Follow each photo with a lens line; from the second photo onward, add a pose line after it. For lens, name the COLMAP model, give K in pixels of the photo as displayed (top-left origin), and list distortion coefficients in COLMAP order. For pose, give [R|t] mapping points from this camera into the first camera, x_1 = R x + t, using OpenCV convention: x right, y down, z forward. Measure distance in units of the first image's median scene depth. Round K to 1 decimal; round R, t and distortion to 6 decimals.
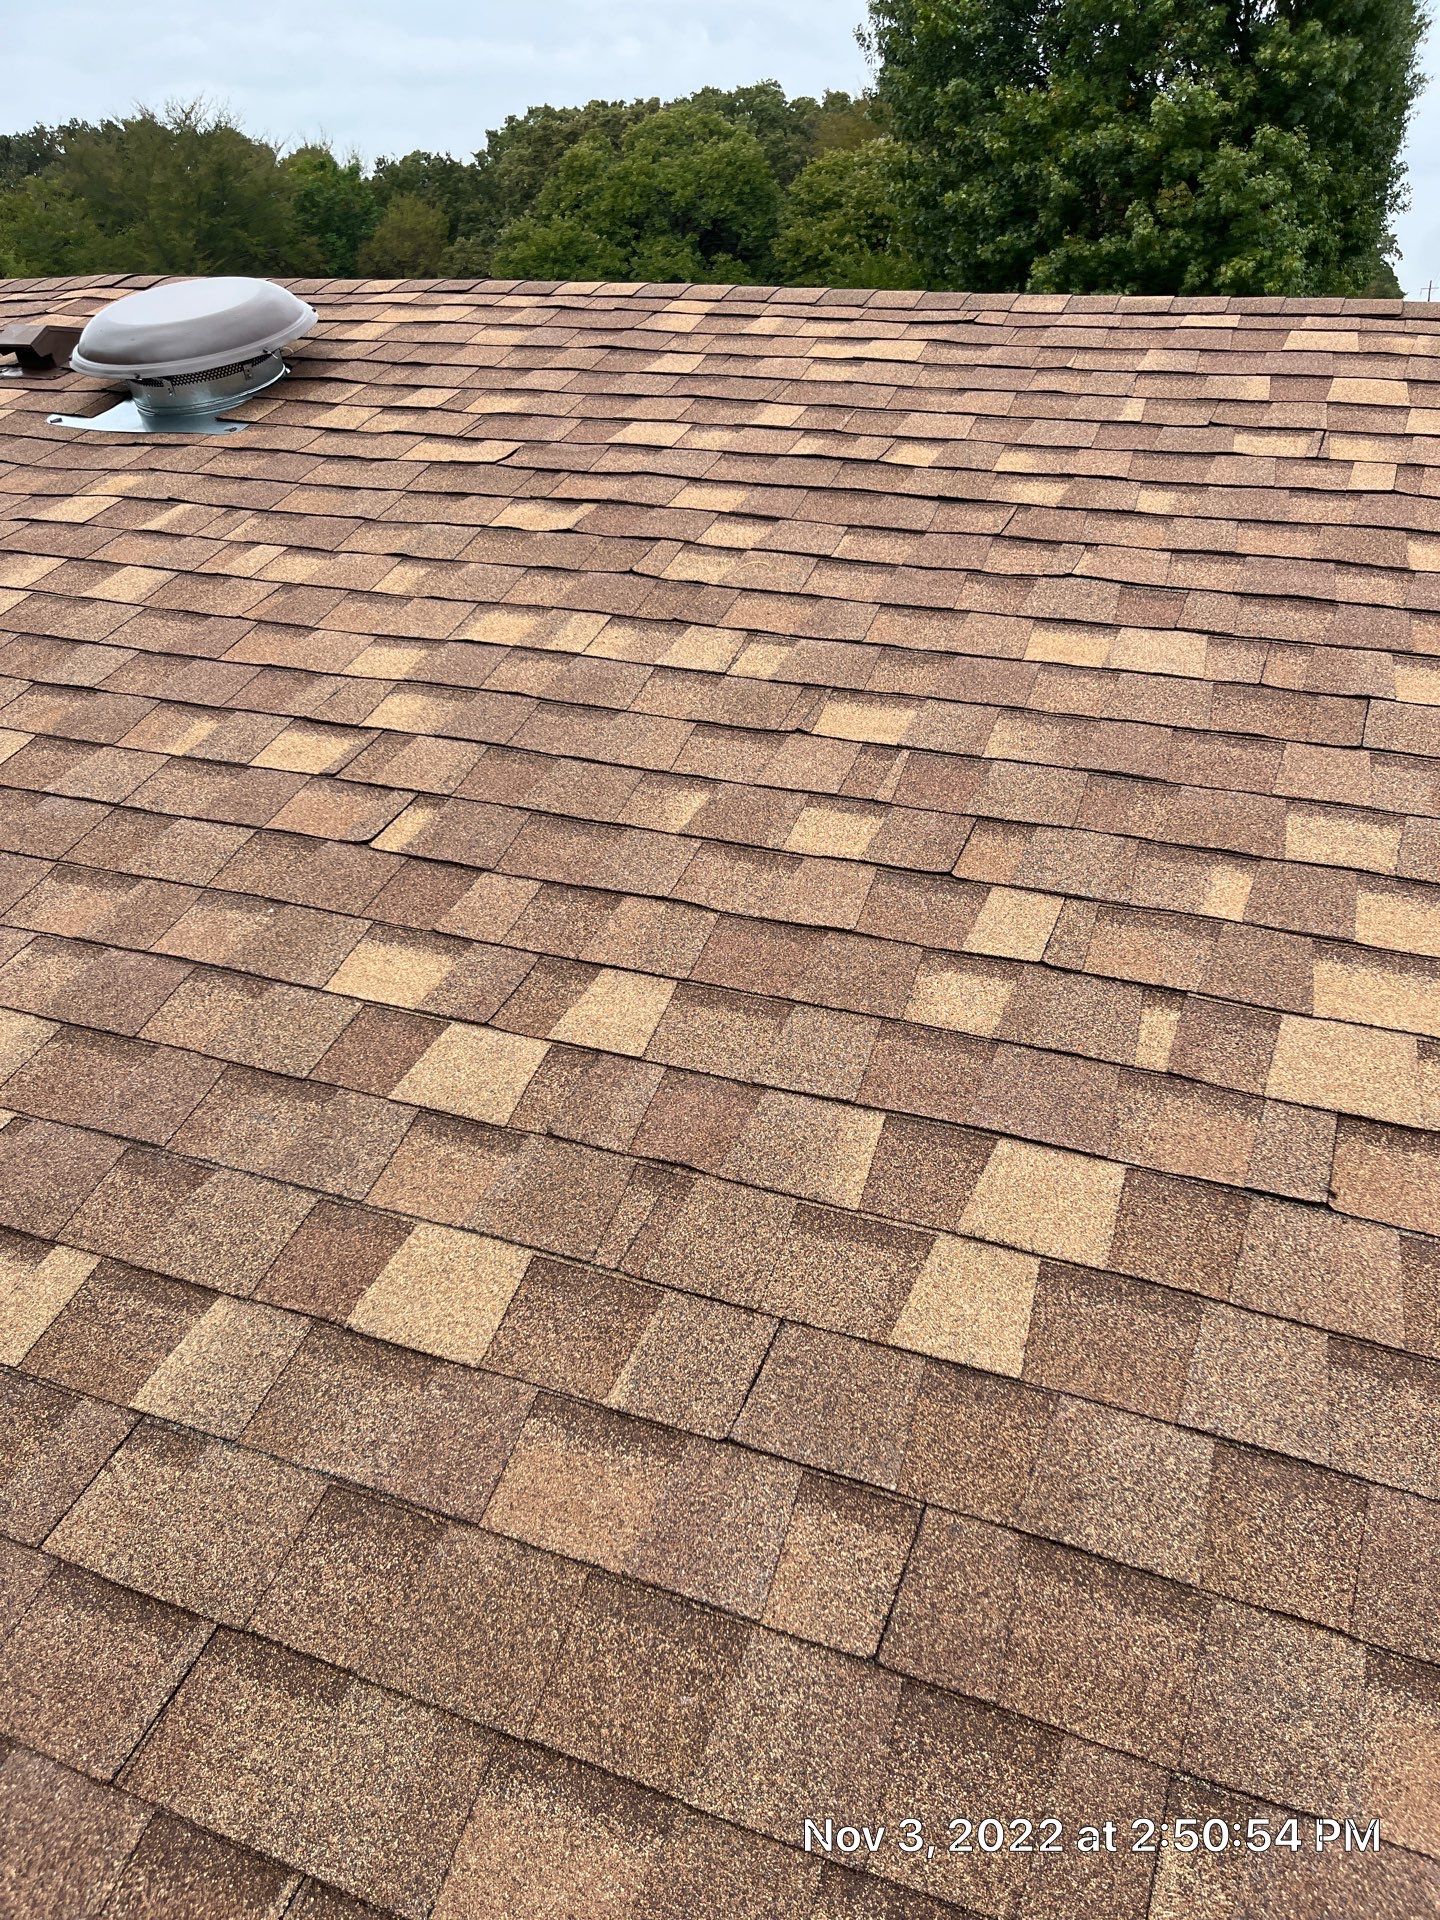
lens RADIAL K [[1387.5, 0, 723.5], [0, 1387.5, 973.4], [0, 0, 1]] dist [0.050522, -0.071300]
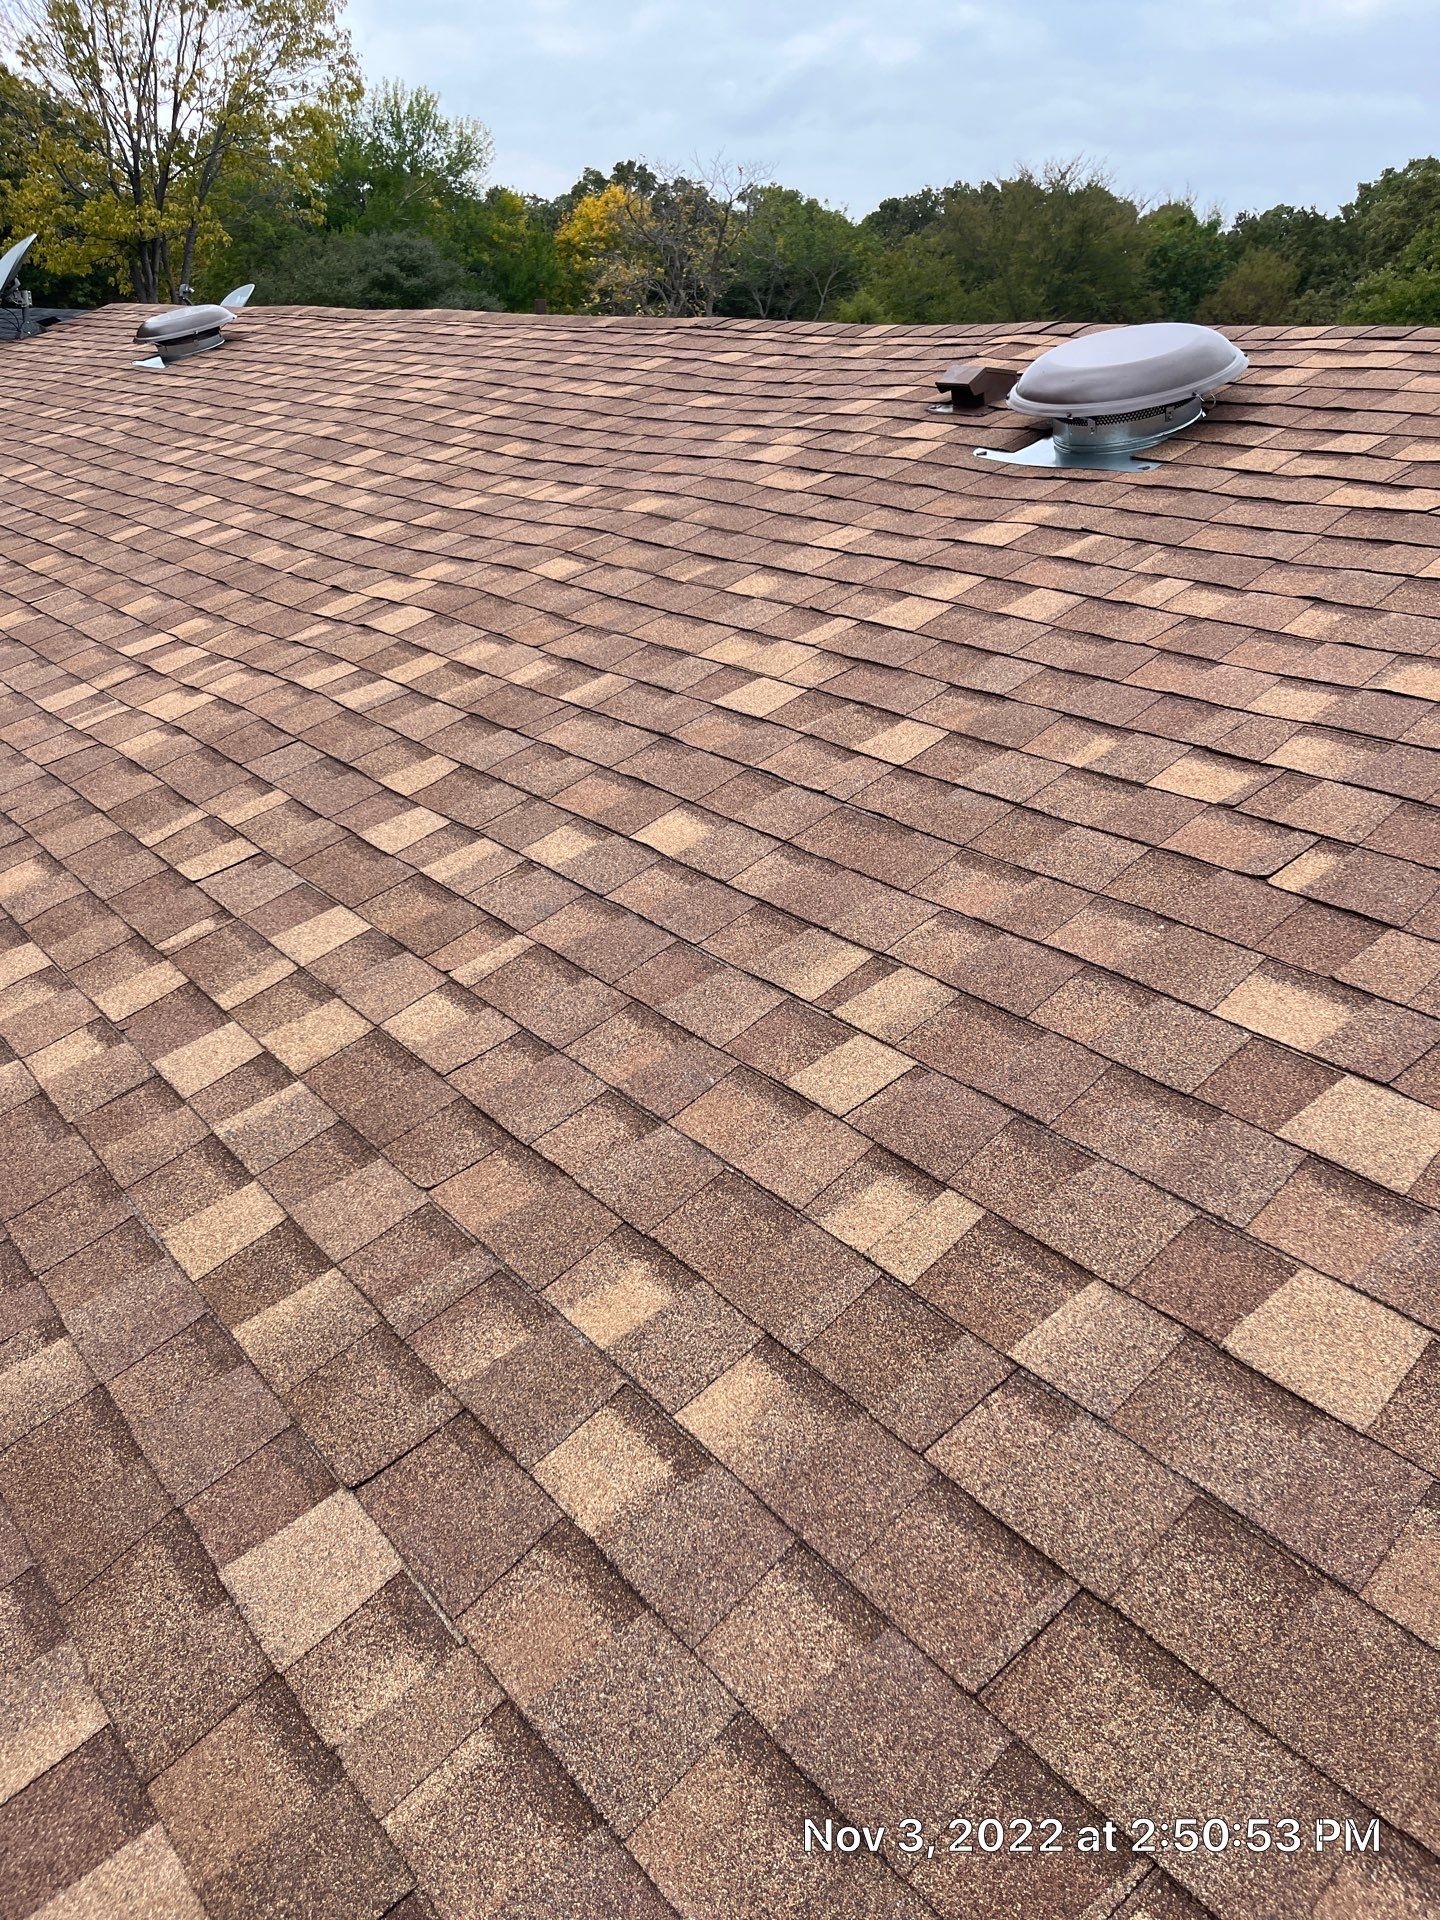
lens RADIAL K [[1387.5, 0, 723.5], [0, 1387.5, 973.4], [0, 0, 1]] dist [0.050522, -0.071300]
pose [[0.879782, 0.201771, -0.430432, -0.158600], [-0.215804, 0.976296, 0.016560, 0.040204], [0.423570, 0.078320, 0.902471, -0.054434]]
